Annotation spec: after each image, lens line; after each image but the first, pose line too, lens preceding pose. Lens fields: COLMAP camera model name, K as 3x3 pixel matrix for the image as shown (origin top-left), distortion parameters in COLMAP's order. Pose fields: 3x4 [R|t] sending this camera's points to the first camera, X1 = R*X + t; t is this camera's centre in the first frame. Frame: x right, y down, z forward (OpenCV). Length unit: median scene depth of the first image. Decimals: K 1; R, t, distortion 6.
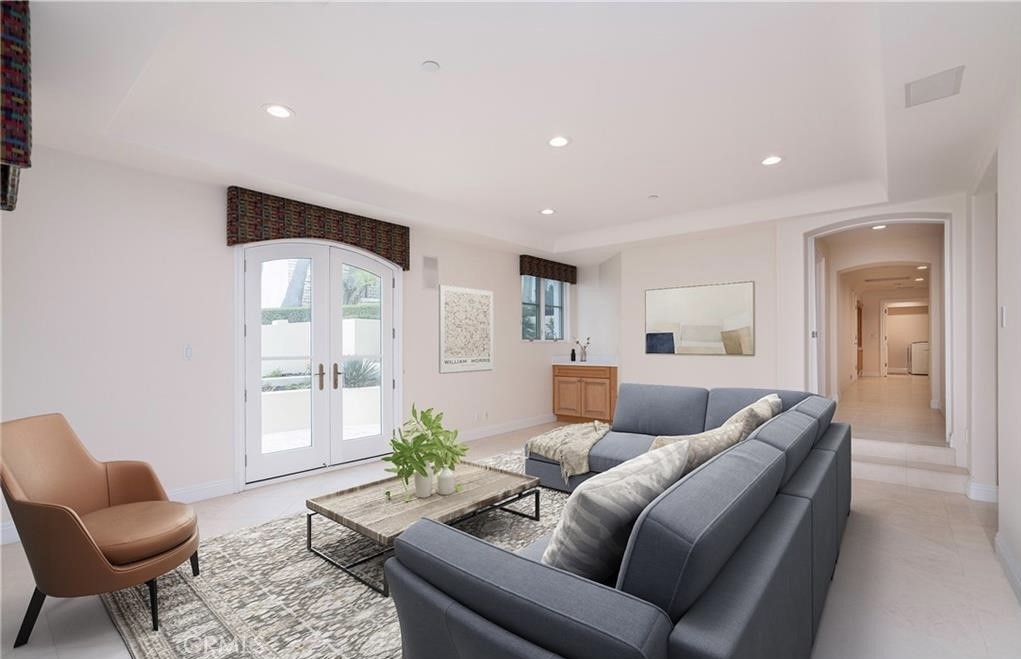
lens RADIAL K [[472.1, 0, 511.3], [0, 472.1, 337.0], [0, 0, 1]] dist [-0.001257, -0.000514]
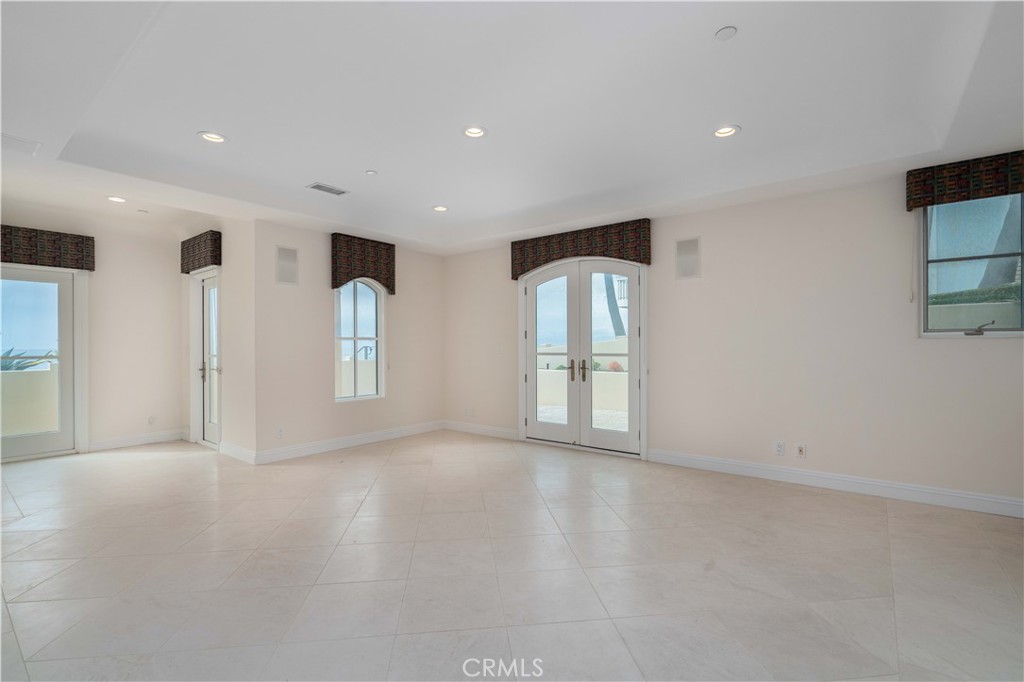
lens RADIAL K [[470.9, 0, 515.8], [0, 470.9, 351.6], [0, 0, 1]] dist [-0.002427, 0.000376]
pose [[0.026822, -0.002547, -0.999637, 0.801070], [0.007554, 0.999969, -0.002345, 0.037469], [0.999612, -0.007488, 0.026840, 0.807680]]
